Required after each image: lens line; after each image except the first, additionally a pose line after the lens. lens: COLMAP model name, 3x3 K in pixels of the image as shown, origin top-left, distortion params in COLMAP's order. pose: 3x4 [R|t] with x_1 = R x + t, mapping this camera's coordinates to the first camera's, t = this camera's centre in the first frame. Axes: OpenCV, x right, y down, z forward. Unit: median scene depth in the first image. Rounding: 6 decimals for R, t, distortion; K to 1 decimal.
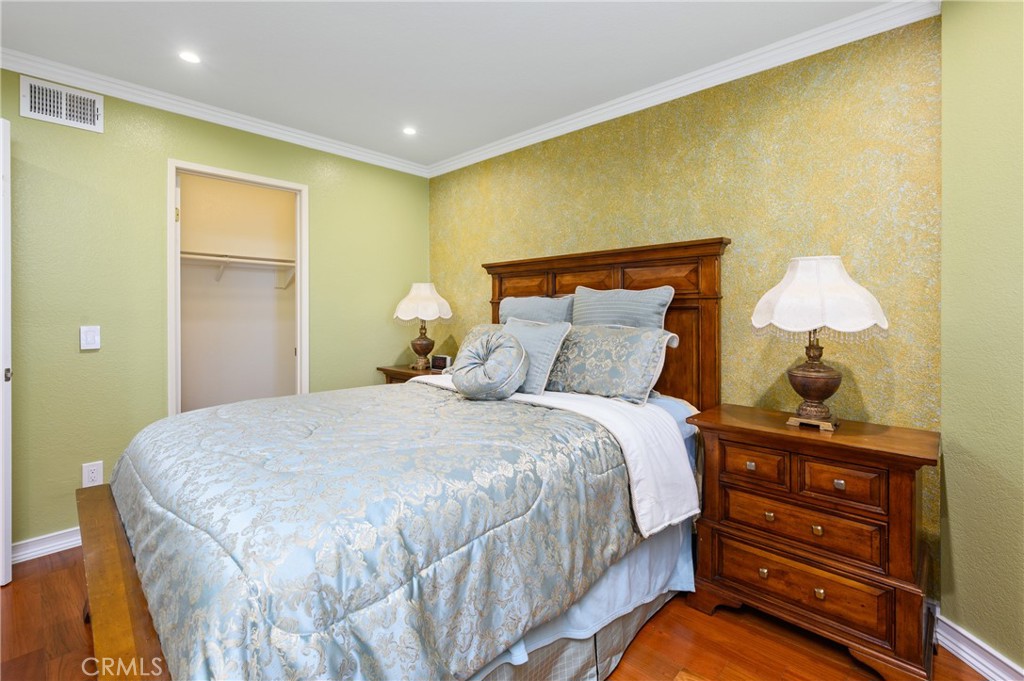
lens RADIAL K [[460.2, 0, 510.4], [0, 460.2, 309.2], [0, 0, 1]] dist [0.000318, 0.000179]
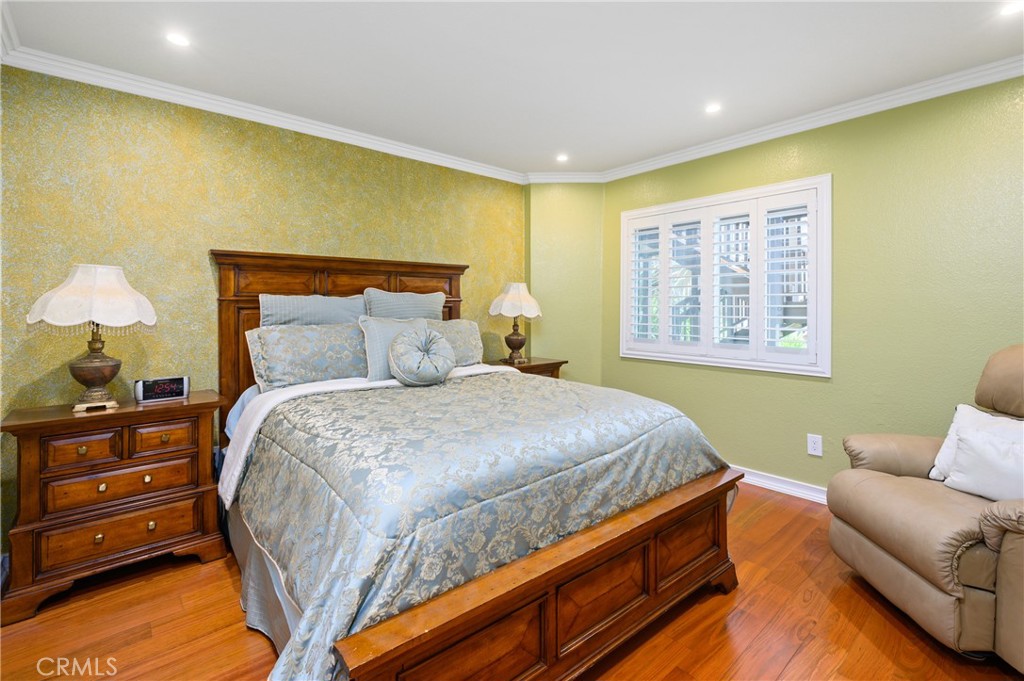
lens RADIAL K [[460.2, 0, 510.4], [0, 460.2, 309.2], [0, 0, 1]] dist [0.000318, 0.000179]
pose [[0.104009, -0.017394, 0.994424, -0.968715], [-0.007896, 0.999801, 0.018314, -0.020635], [-0.994545, -0.009756, 0.103851, 0.526980]]
